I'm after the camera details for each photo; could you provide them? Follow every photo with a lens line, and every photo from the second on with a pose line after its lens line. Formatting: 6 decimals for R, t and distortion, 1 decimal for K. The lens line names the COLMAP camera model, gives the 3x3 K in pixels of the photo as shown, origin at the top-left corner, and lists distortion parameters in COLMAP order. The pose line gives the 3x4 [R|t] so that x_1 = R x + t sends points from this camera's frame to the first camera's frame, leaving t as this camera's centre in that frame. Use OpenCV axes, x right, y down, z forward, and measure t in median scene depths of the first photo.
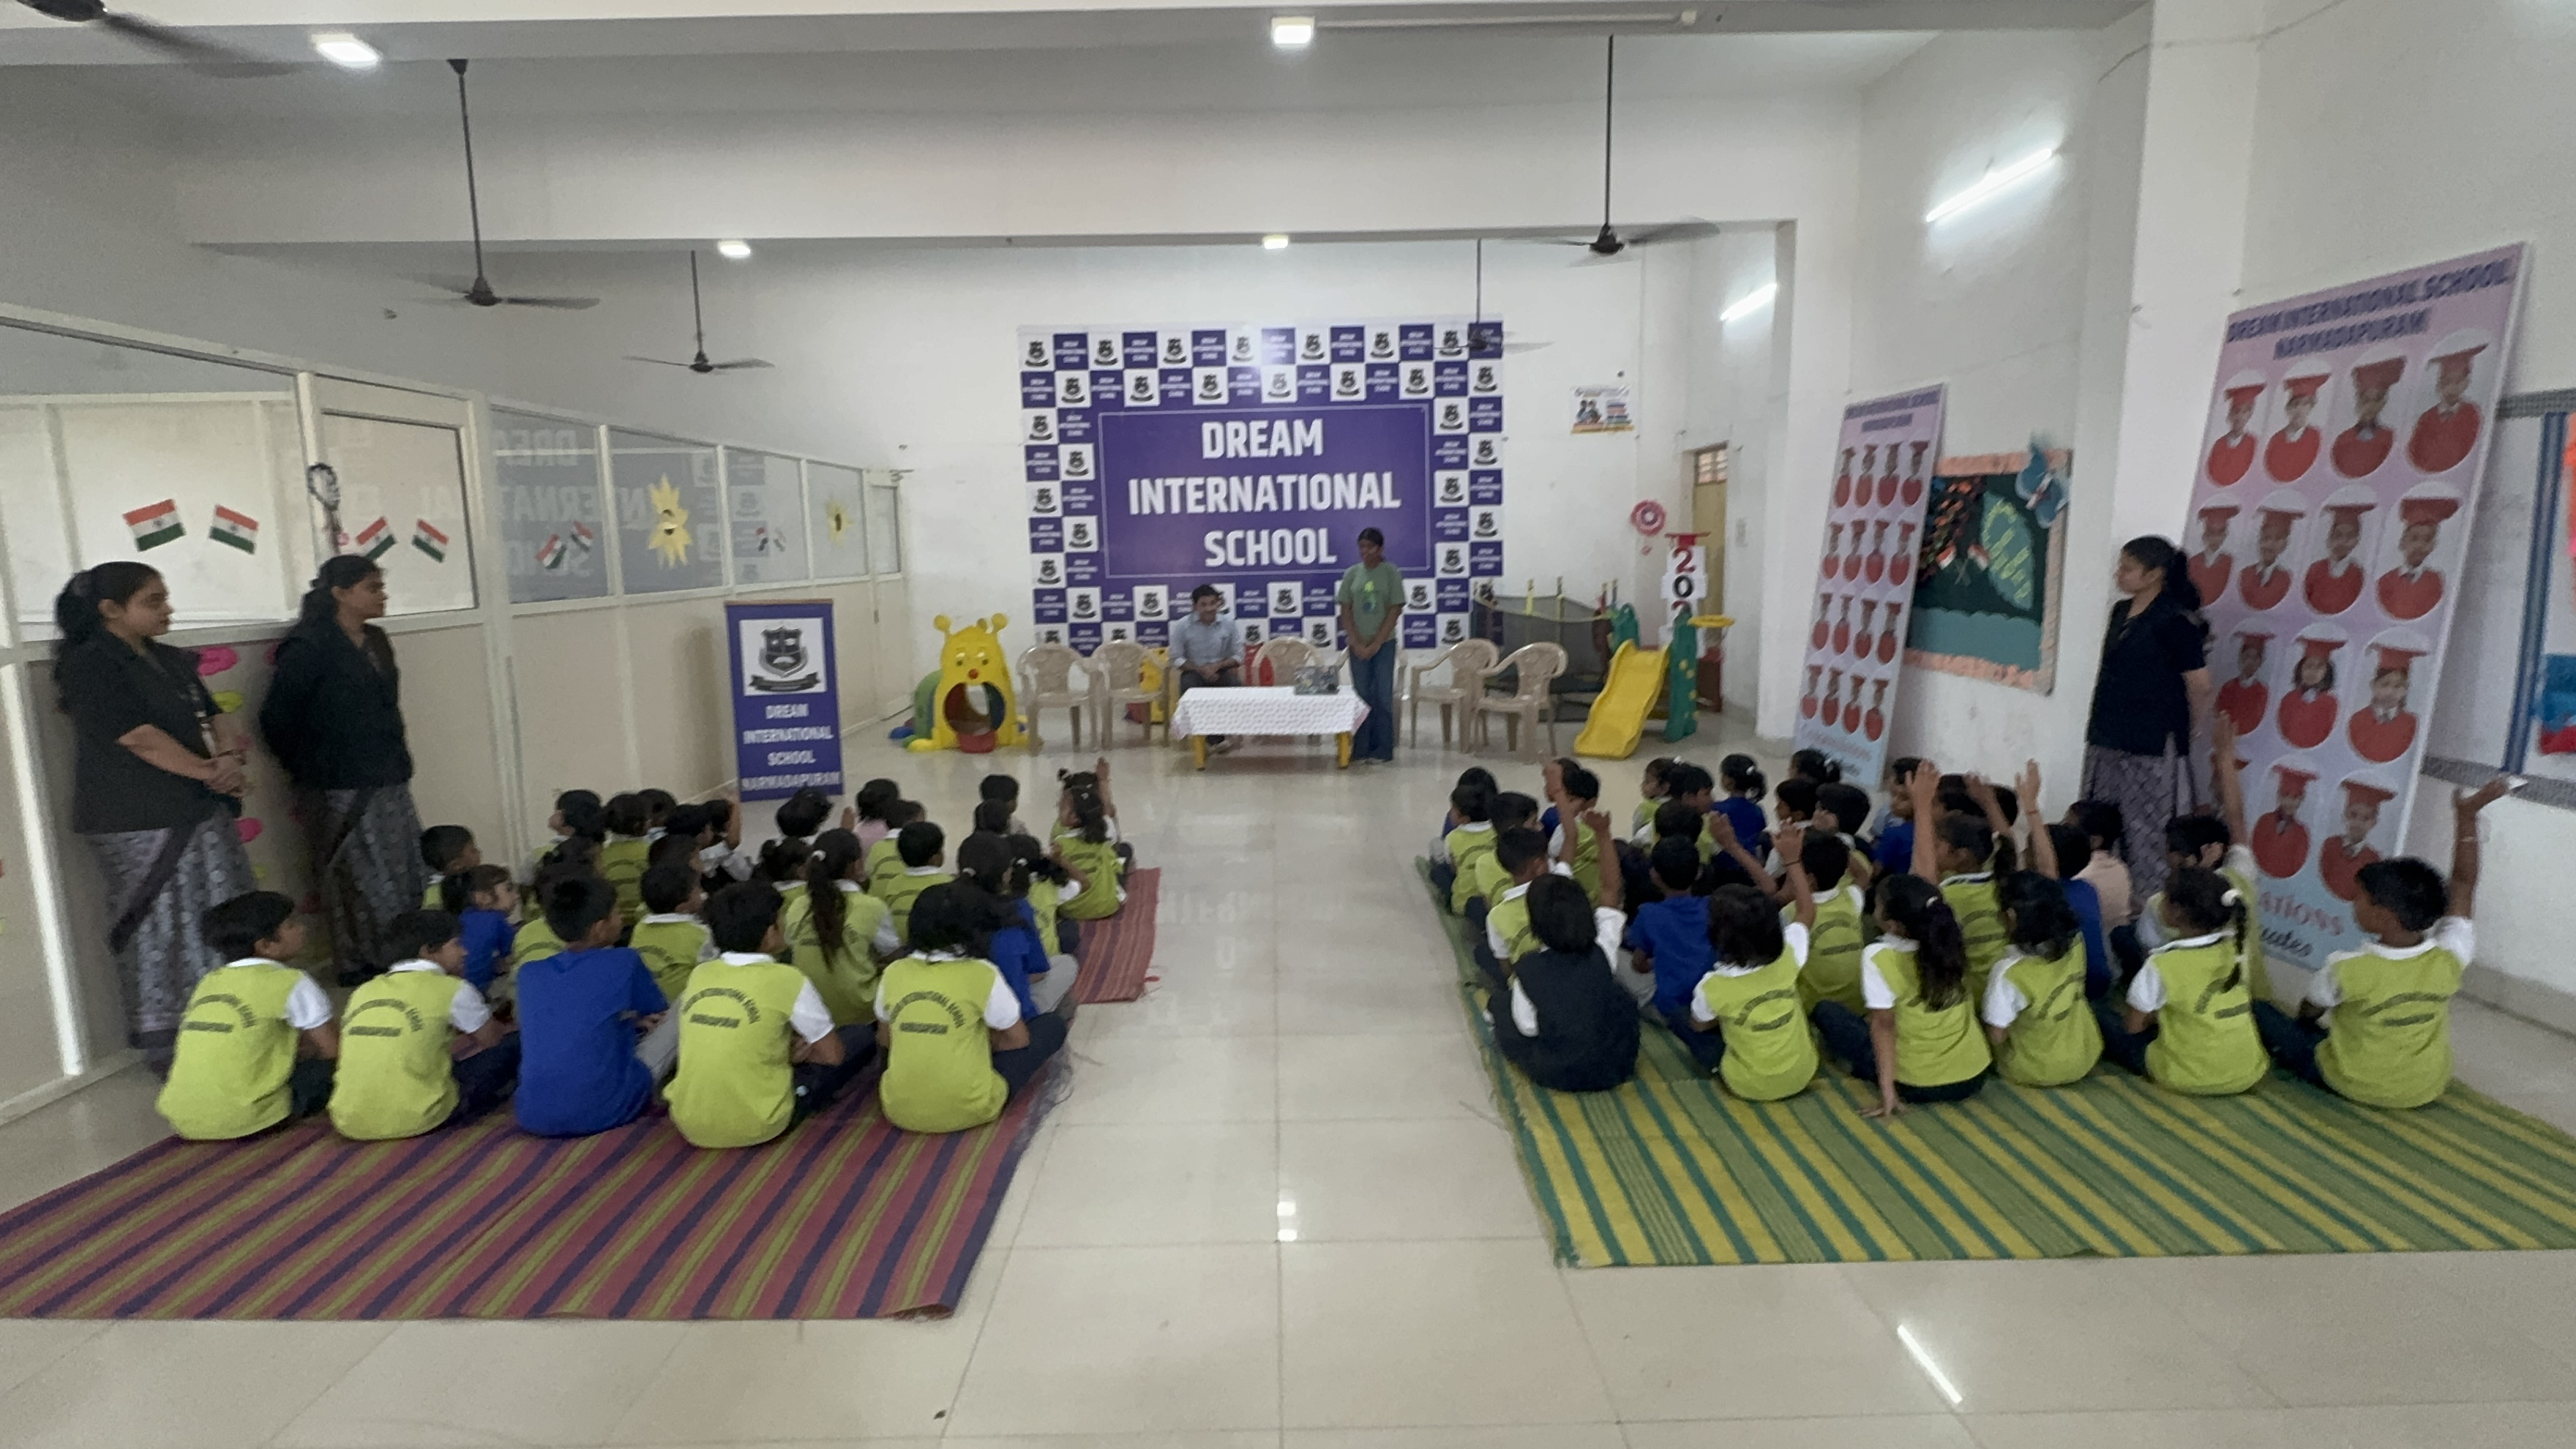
lens RADIAL K [[1240.4, 0, 1288.0], [0, 1240.4, 724.5], [0, 0, 1]] dist [-0.027944, -0.000050]
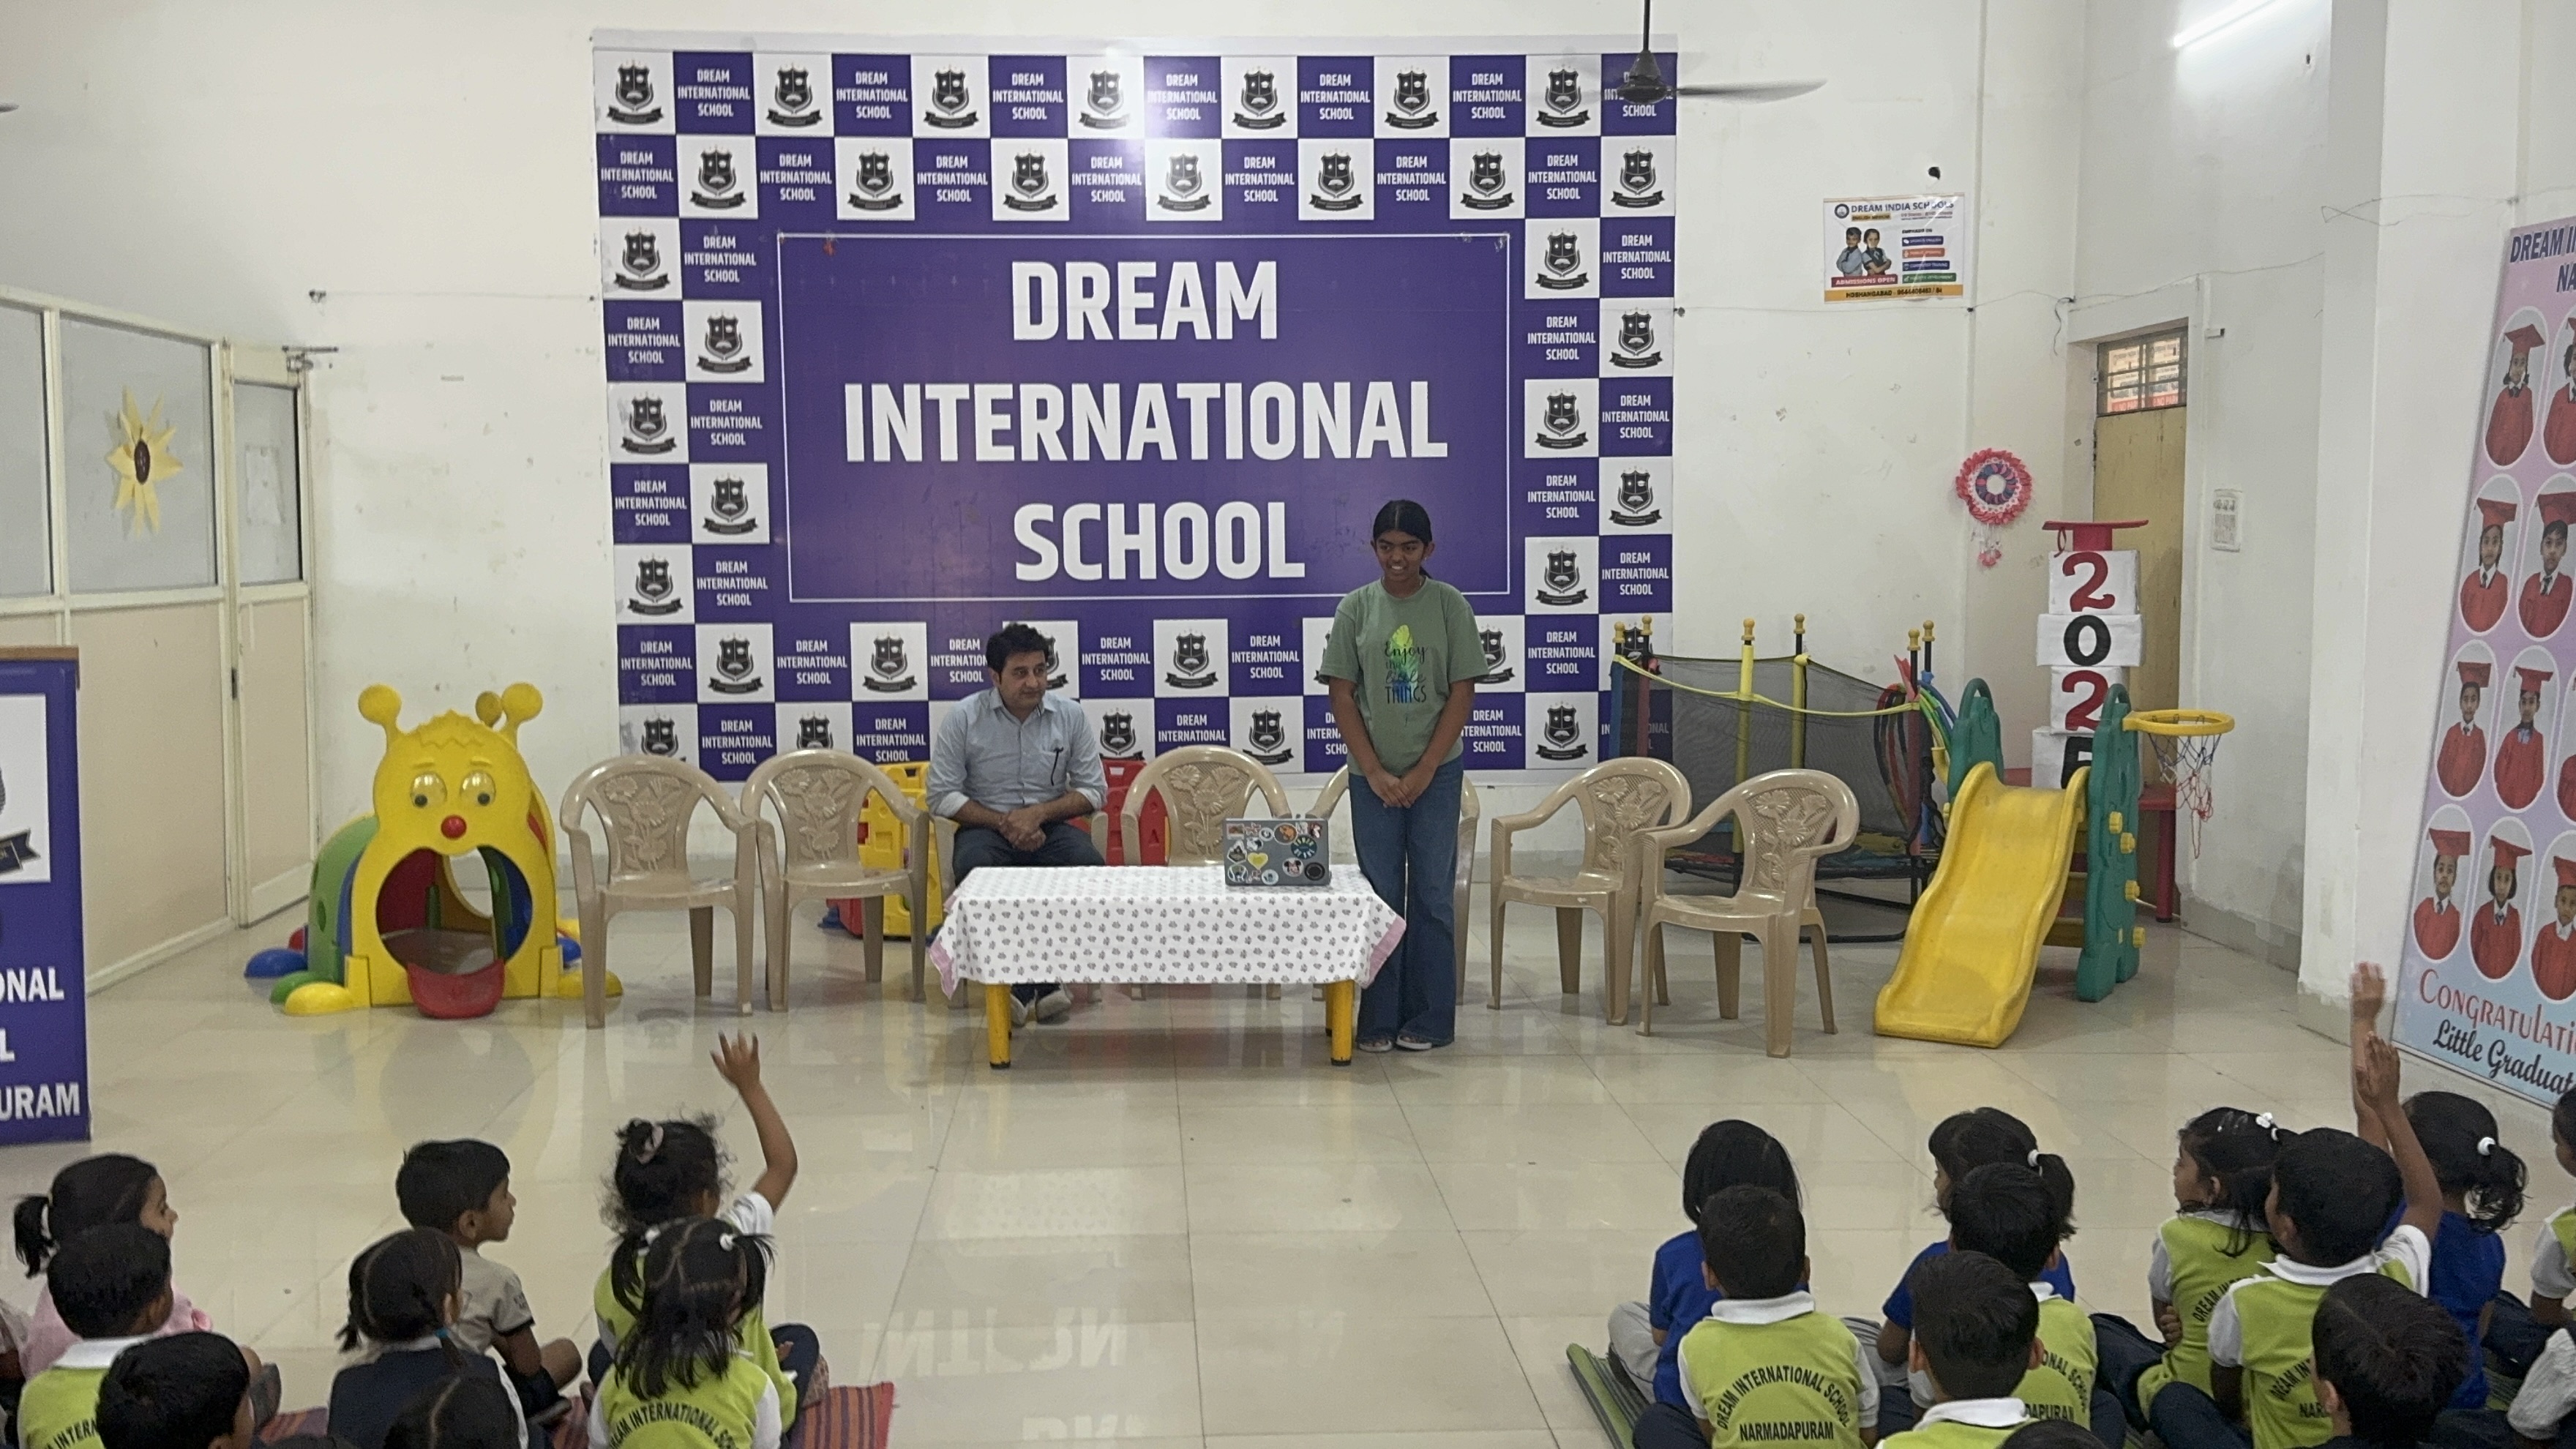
lens RADIAL K [[2498.4, 0, 1288.0], [0, 2498.4, 724.5], [0, 0, 1]] dist [0.155264, -0.317971]
pose [[0.998791, 0.012207, 0.047625, -0.010506], [-0.008863, 0.997521, -0.069809, -0.014088], [-0.048359, 0.069302, 0.996423, 0.100868]]
